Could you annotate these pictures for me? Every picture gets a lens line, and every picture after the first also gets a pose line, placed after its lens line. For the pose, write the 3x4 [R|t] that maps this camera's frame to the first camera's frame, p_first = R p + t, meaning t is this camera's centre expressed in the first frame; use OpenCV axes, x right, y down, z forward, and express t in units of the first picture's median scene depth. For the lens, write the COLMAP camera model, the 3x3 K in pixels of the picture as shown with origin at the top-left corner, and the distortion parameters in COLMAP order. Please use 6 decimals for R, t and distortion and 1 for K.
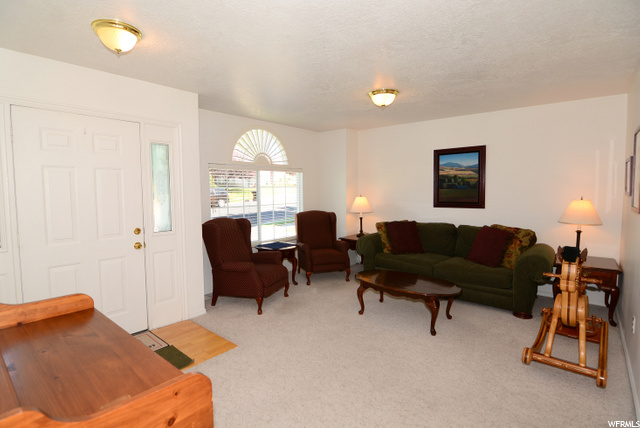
lens RADIAL K [[318.8, 0, 320.0], [0, 318.8, 214.0], [0, 0, 1]] dist [-0.002331, -0.014087]
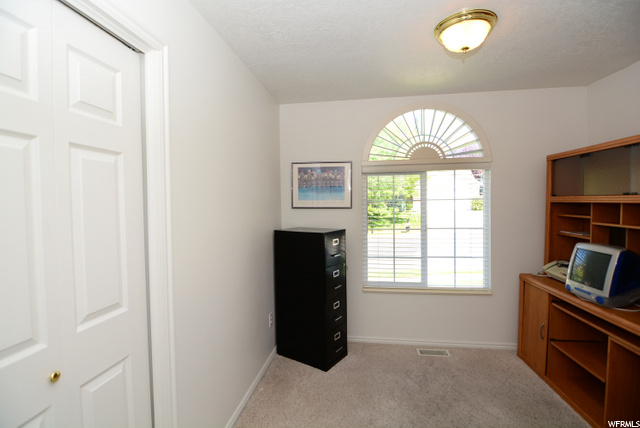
lens RADIAL K [[318.8, 0, 320.0], [0, 318.8, 214.0], [0, 0, 1]] dist [-0.002331, -0.014087]
pose [[0.532131, 0.017851, -0.846474, 0.252780], [-0.046691, 0.998875, -0.008287, -0.033691], [0.845374, 0.043933, 0.532366, 0.473169]]
